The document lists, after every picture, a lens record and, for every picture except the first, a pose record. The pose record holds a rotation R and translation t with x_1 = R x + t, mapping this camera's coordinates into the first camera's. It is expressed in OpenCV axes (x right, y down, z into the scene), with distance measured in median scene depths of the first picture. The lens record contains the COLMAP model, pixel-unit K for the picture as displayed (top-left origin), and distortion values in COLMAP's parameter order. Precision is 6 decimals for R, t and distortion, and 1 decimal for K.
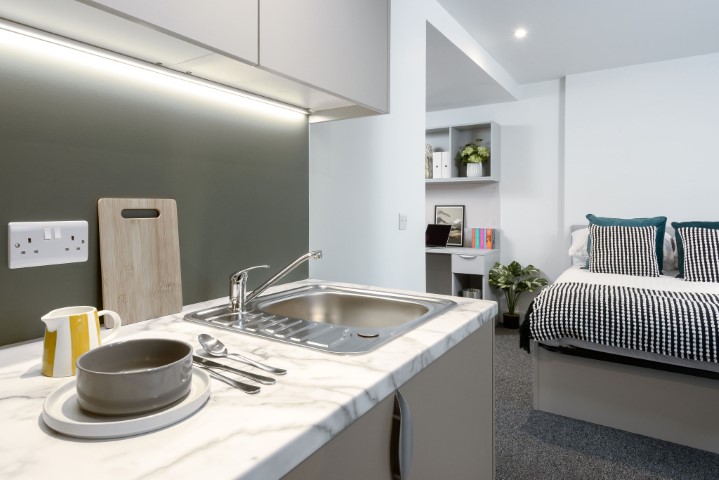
lens RADIAL K [[444.5, 0, 305.9], [0, 444.5, 222.0], [0, 0, 1]] dist [-0.000204, -0.002099]
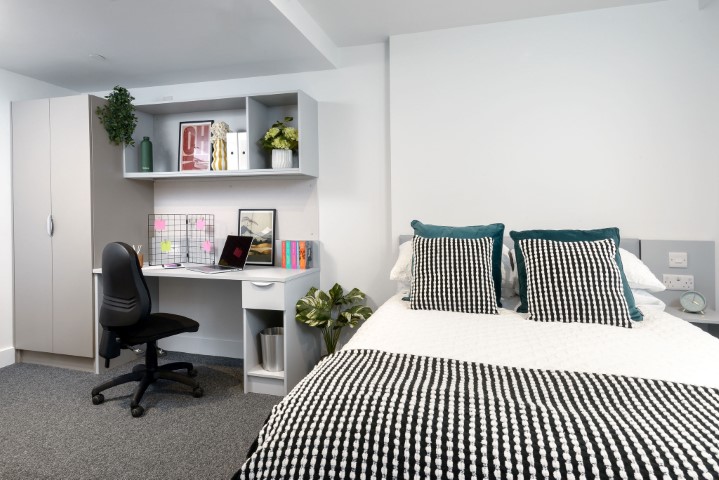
lens RADIAL K [[411.8, 0, 360.2], [0, 411.8, 217.8], [0, 0, 1]] dist [0.002470, 0.000309]
pose [[0.937138, -0.002995, 0.348947, 0.277715], [0.011623, 0.999676, -0.022635, -0.006999], [-0.348766, 0.025268, 0.936869, 0.350950]]
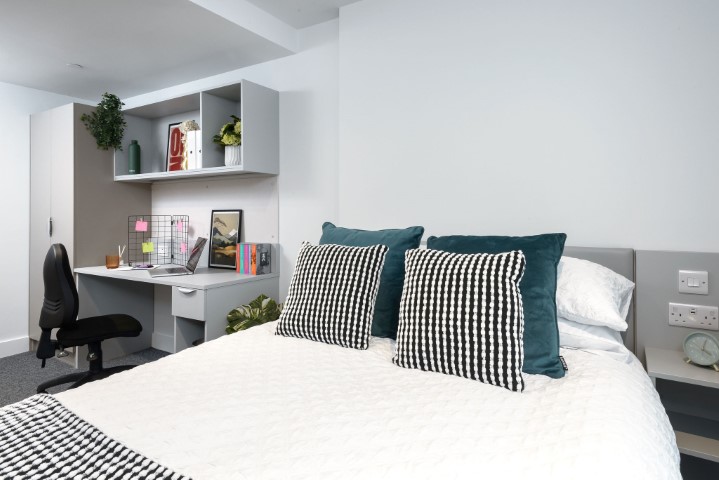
lens RADIAL K [[411.8, 0, 360.2], [0, 411.8, 217.8], [0, 0, 1]] dist [0.002470, 0.000309]
pose [[0.995372, -0.008490, 0.095719, 0.529434], [0.010728, 0.999680, -0.022893, -0.009342], [-0.095494, 0.023814, 0.995145, 0.384393]]
